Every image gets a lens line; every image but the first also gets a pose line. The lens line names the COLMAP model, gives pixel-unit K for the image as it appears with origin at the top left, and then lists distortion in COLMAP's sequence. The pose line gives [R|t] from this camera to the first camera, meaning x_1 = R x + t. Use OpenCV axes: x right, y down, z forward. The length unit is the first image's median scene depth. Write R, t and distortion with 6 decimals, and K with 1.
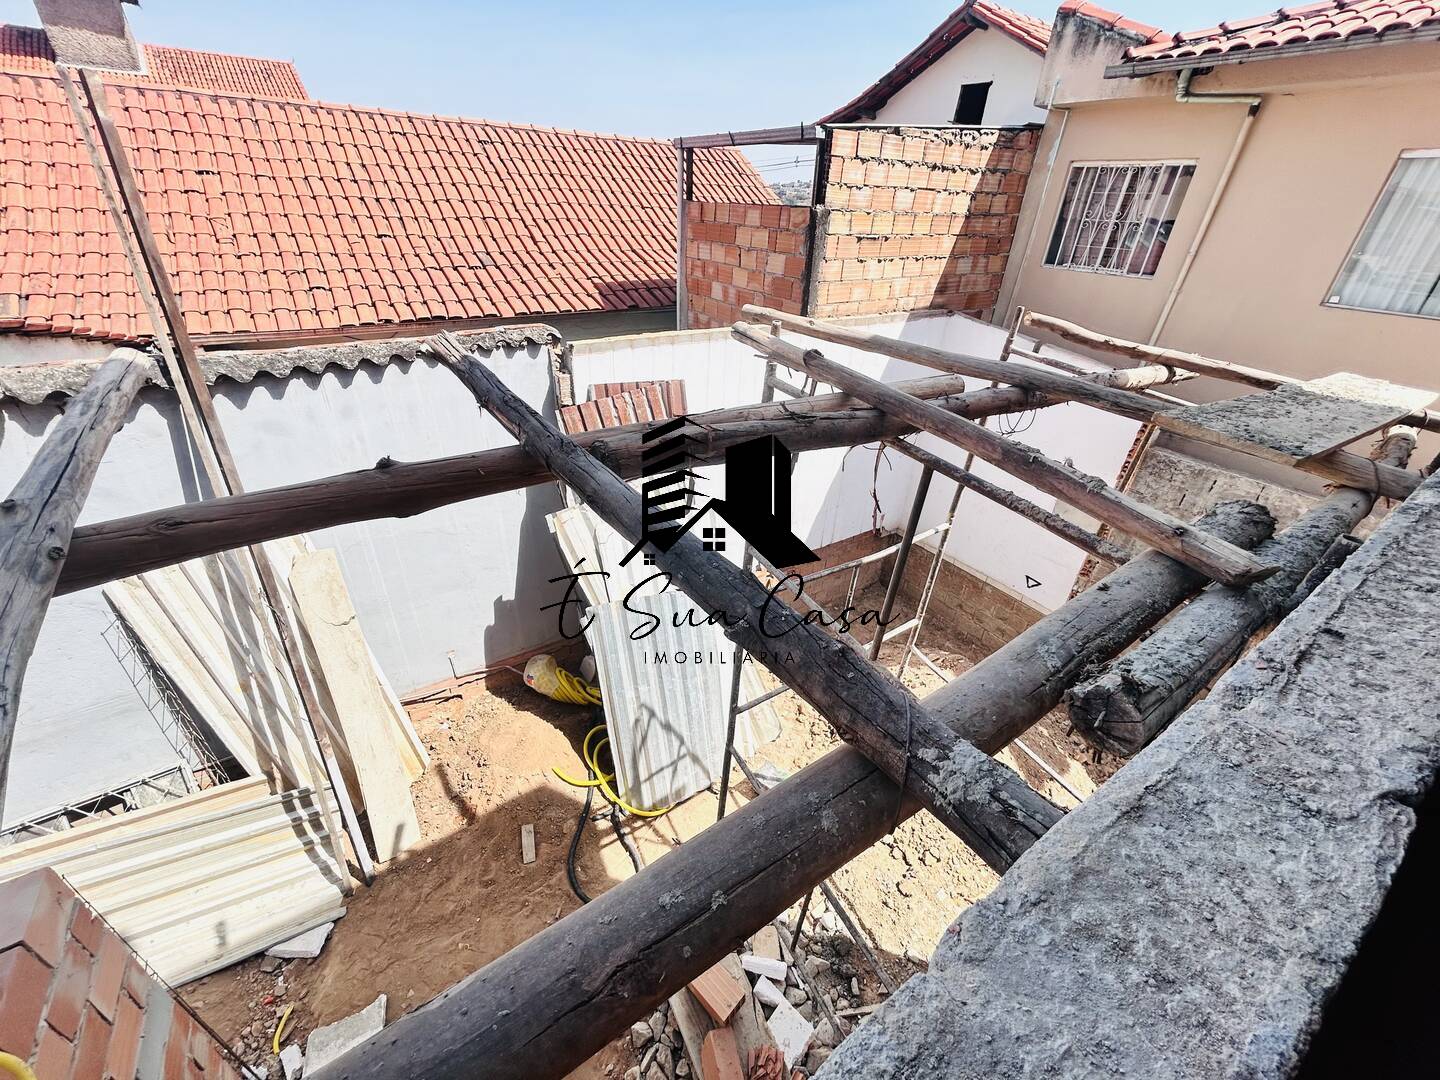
lens RADIAL K [[588.3, 0, 720.0], [0, 588.3, 540.0], [0, 0, 1]] dist [-0.000507, 0.000698]
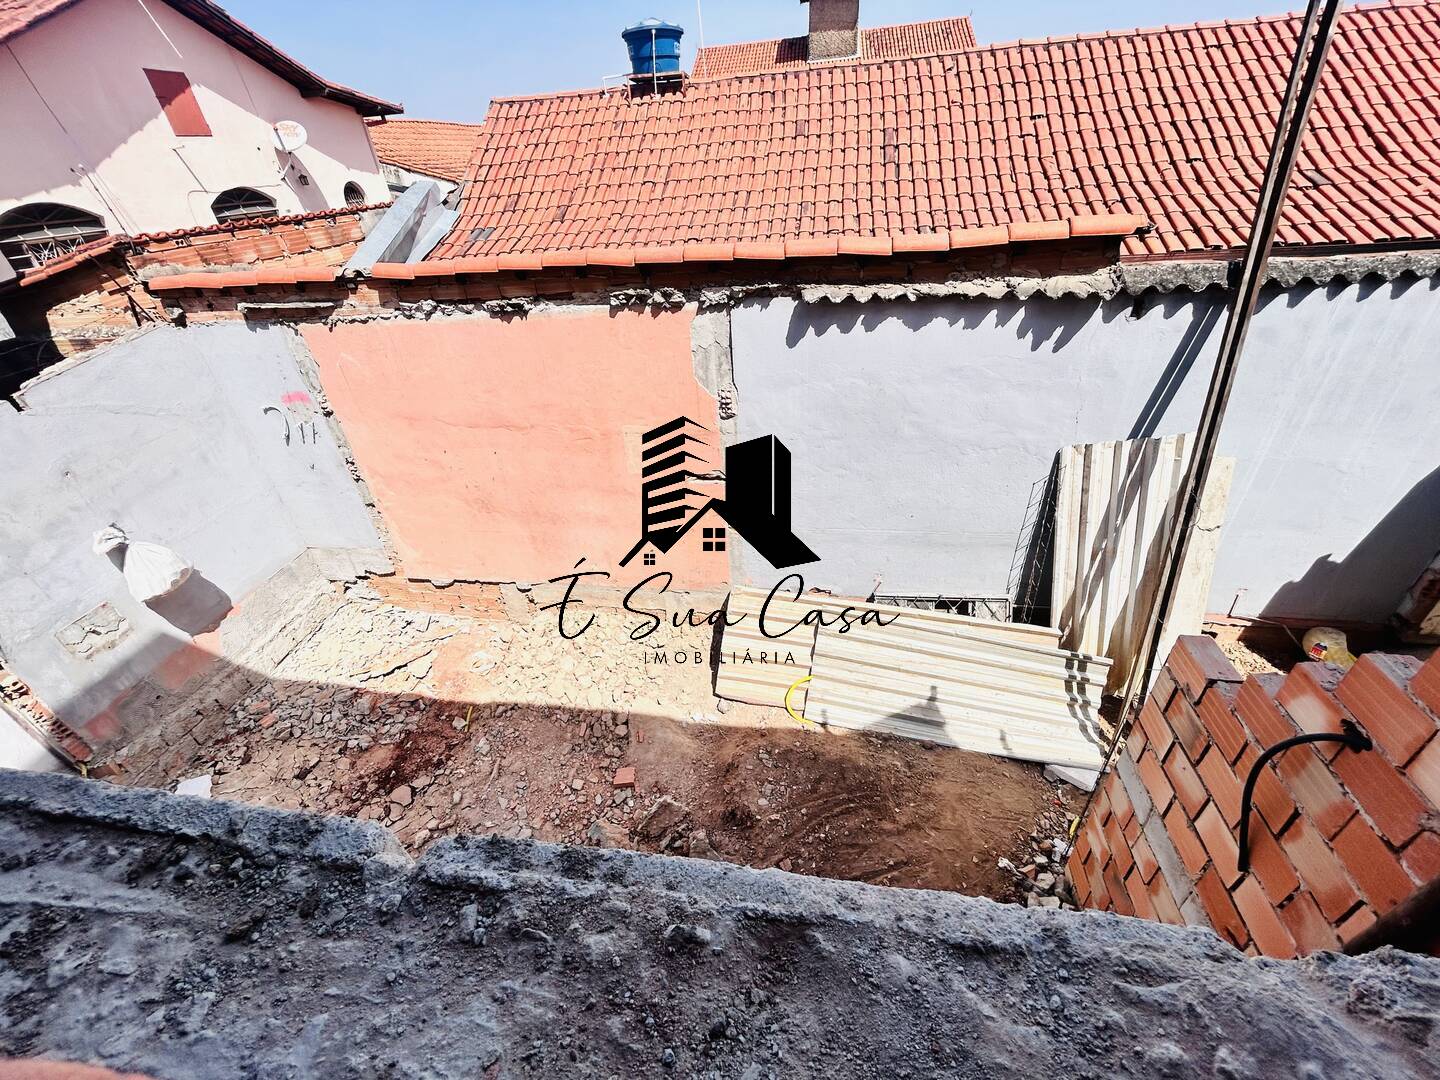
lens RADIAL K [[588.3, 0, 720.0], [0, 588.3, 540.0], [0, 0, 1]] dist [-0.000507, 0.000698]
pose [[0.716408, 0.300922, -0.629448, -0.549156], [-0.256134, 0.952643, 0.163913, 0.195567], [0.648964, 0.043795, 0.759557, -0.352069]]
